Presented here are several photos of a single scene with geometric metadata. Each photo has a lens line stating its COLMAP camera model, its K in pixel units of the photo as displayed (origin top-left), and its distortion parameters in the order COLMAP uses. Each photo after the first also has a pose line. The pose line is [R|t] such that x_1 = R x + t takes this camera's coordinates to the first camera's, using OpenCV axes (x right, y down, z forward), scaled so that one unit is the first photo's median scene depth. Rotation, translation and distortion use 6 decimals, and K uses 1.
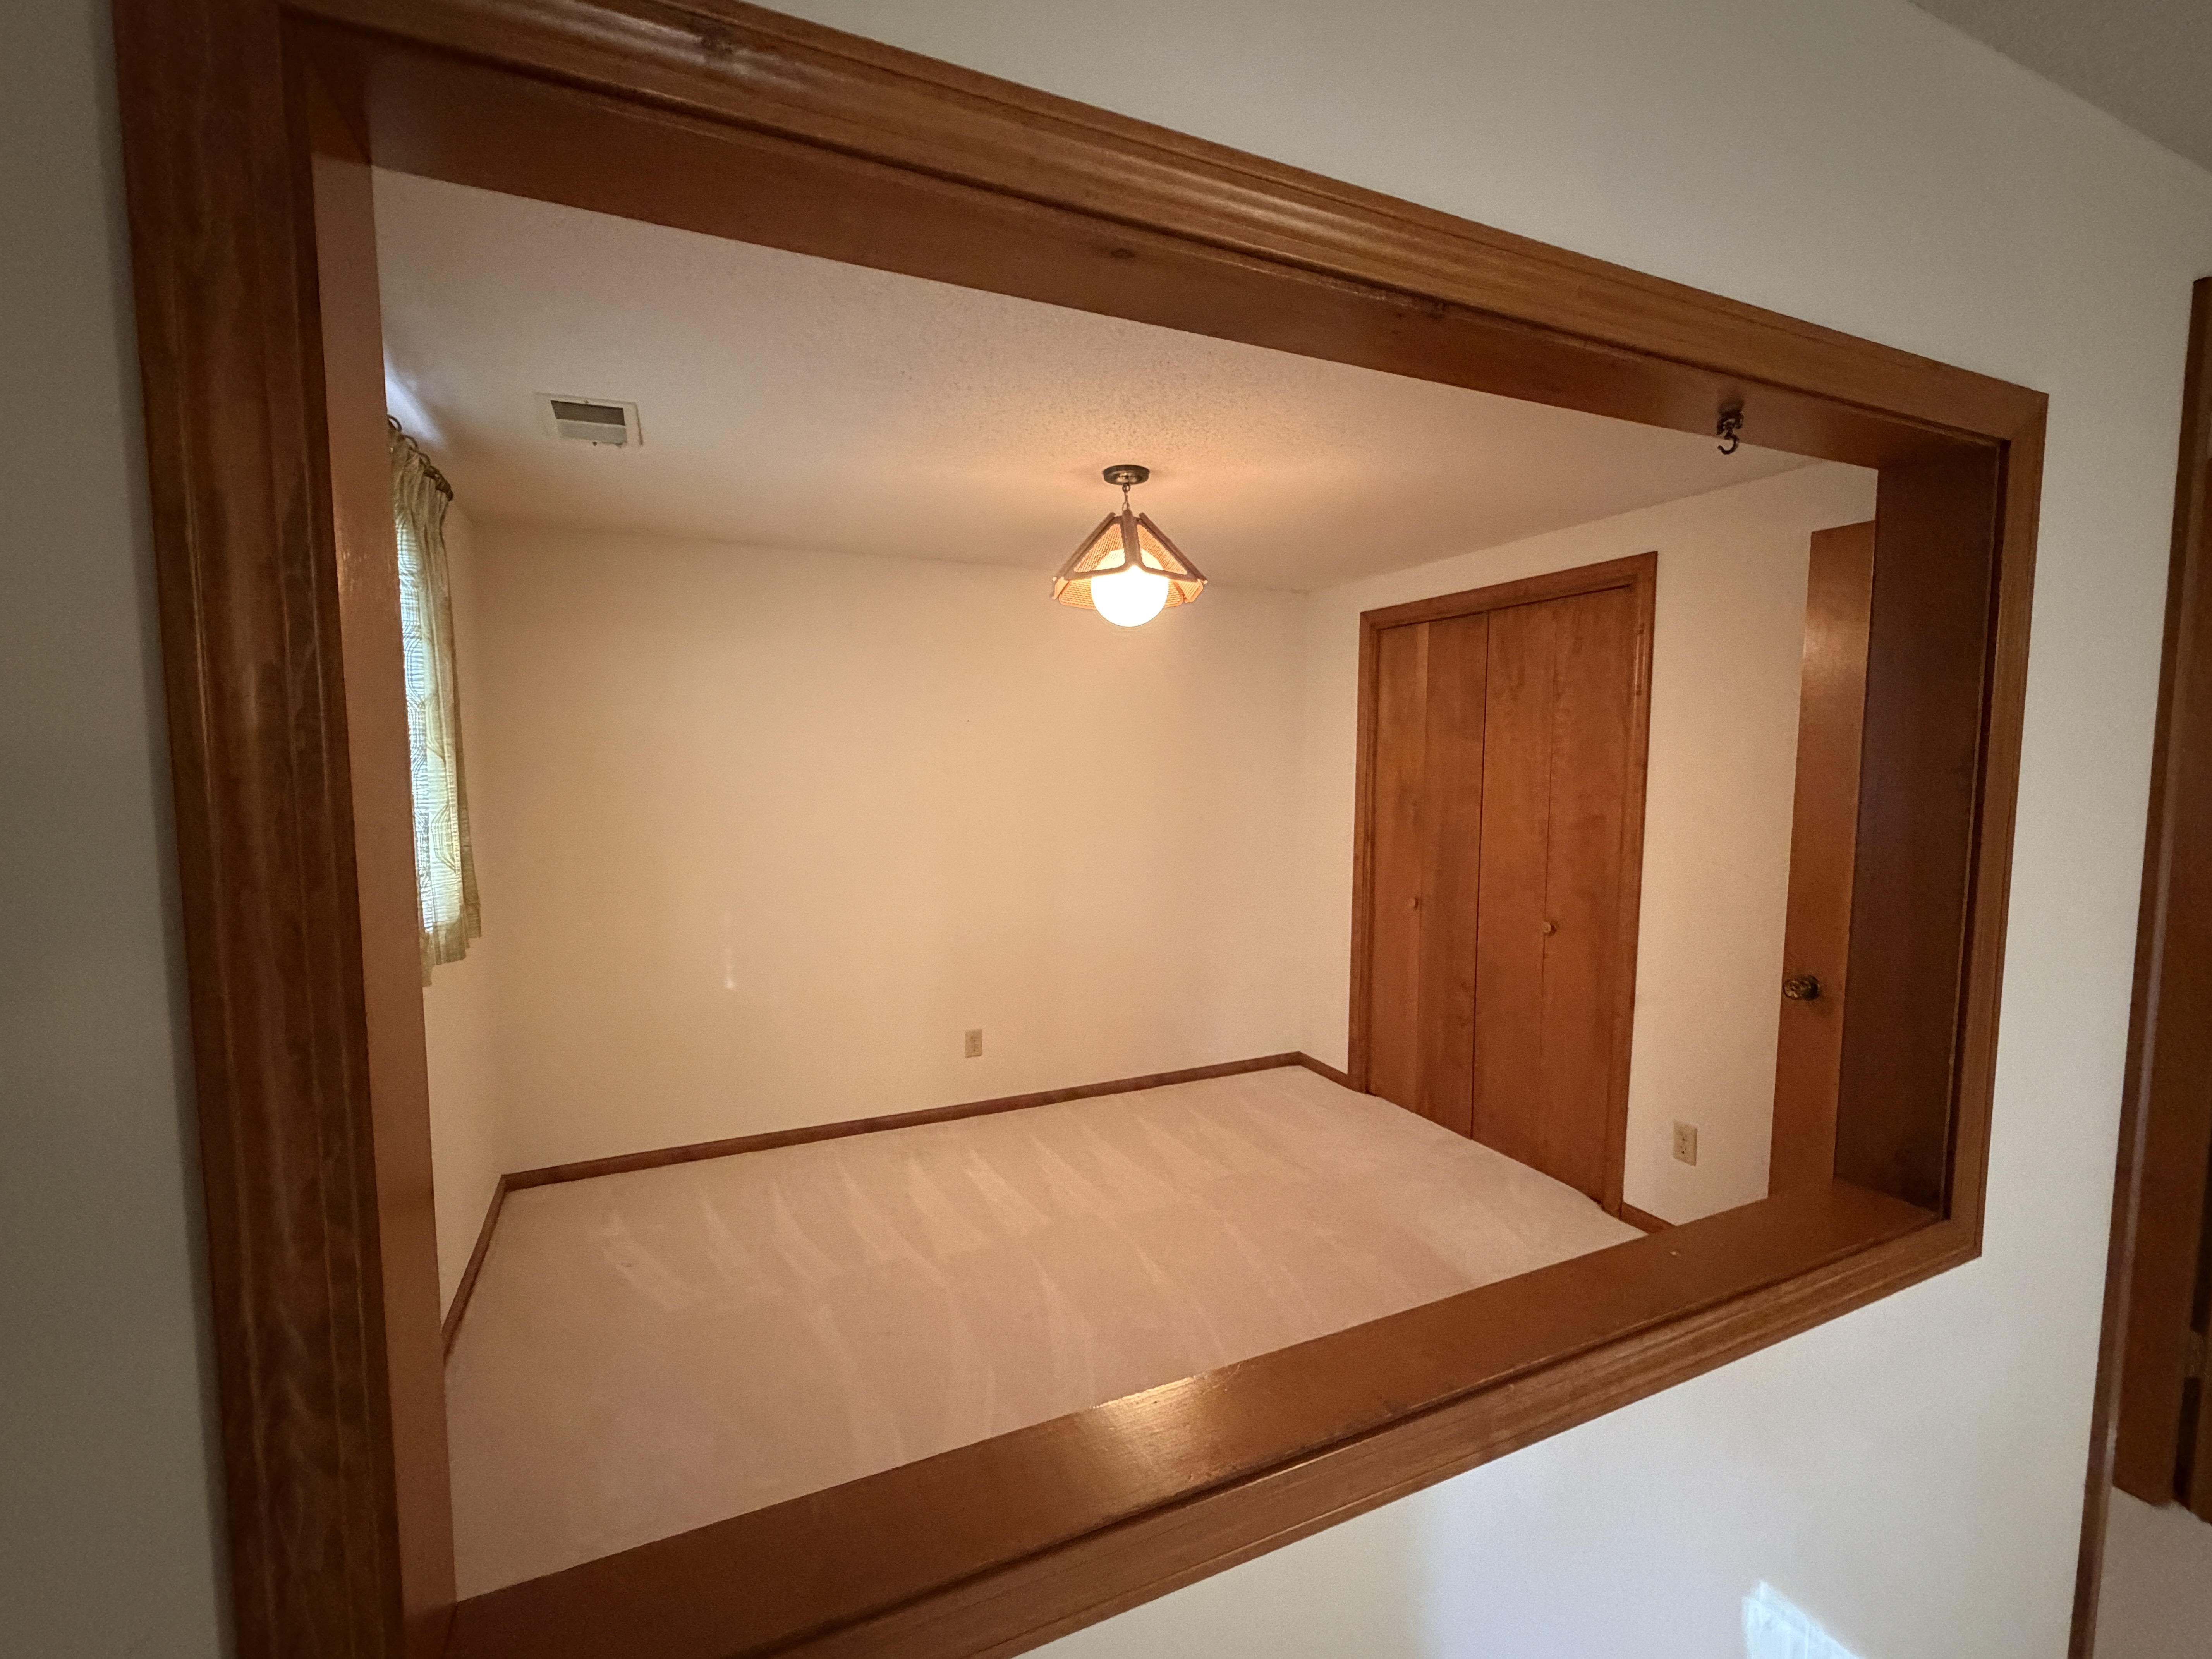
lens RADIAL K [[950.6, 0, 1106.0], [0, 950.6, 829.5], [0, 0, 1]] dist [0.000391, -0.000848]
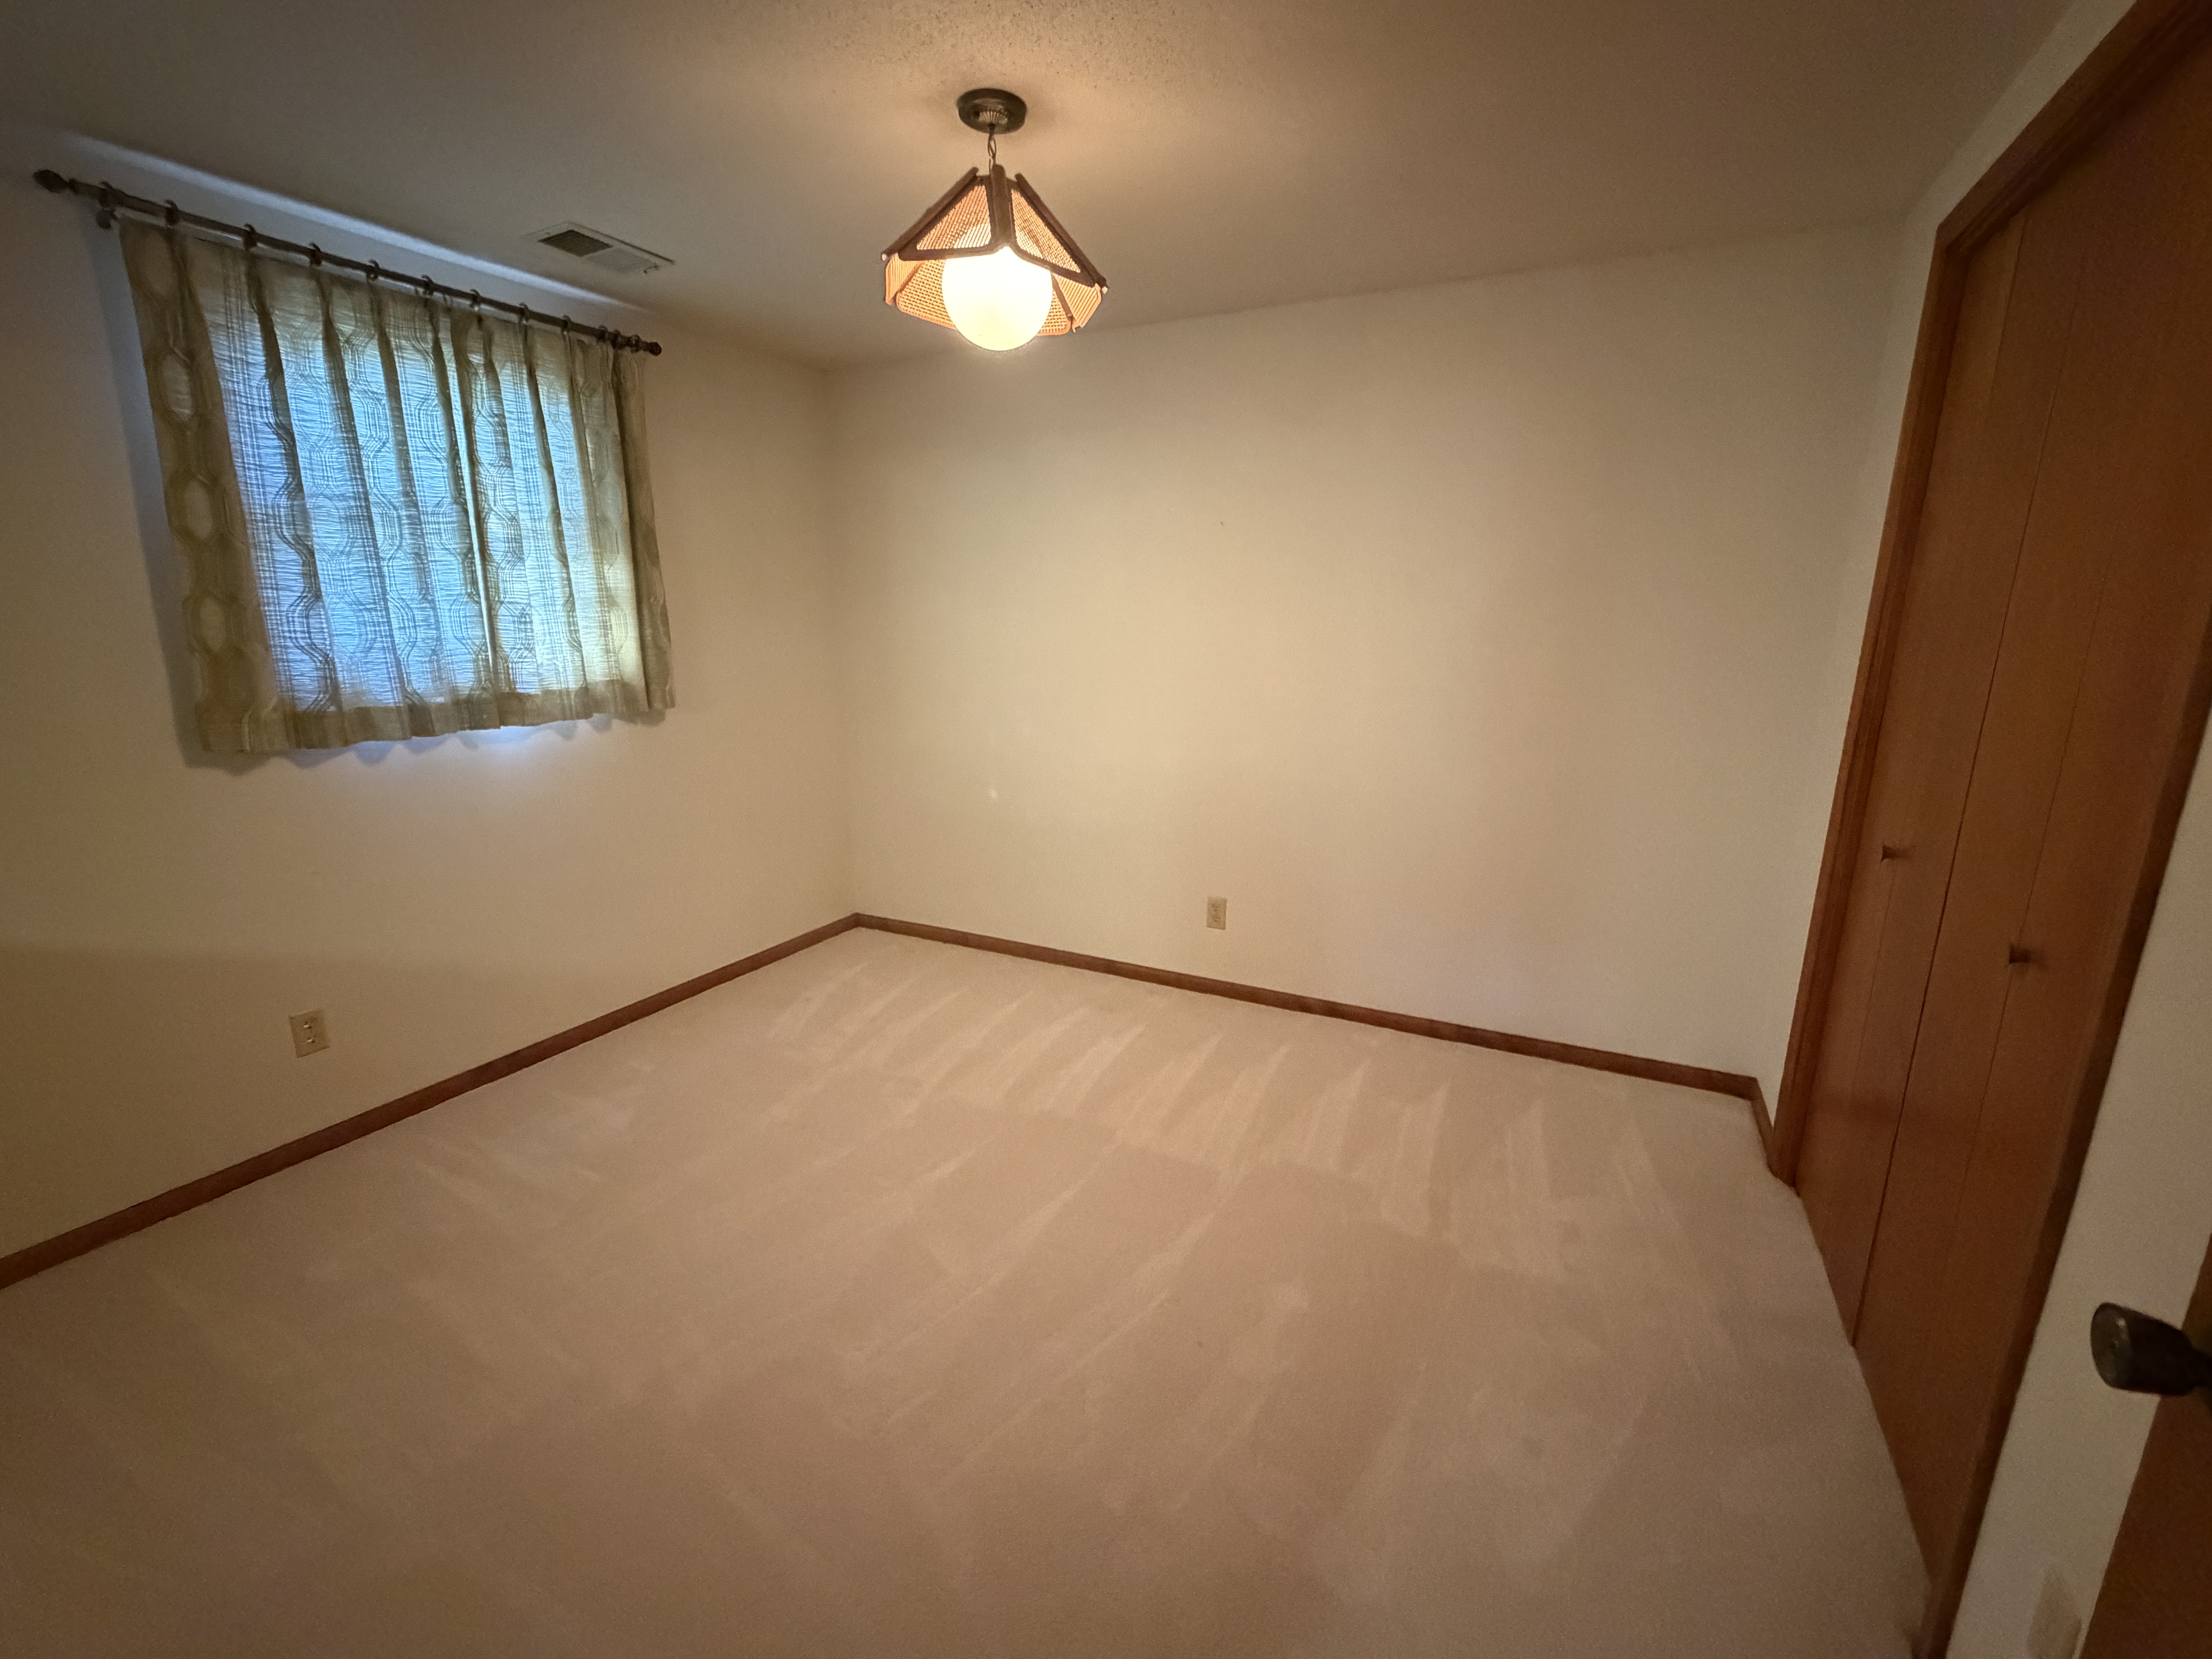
lens RADIAL K [[950.6, 0, 1106.0], [0, 950.6, 829.5], [0, 0, 1]] dist [0.000391, -0.000848]
pose [[0.627782, 0.178748, -0.757588, 0.487589], [-0.065065, 0.981920, 0.177761, 0.005726], [0.775665, -0.062303, 0.628062, 0.434574]]
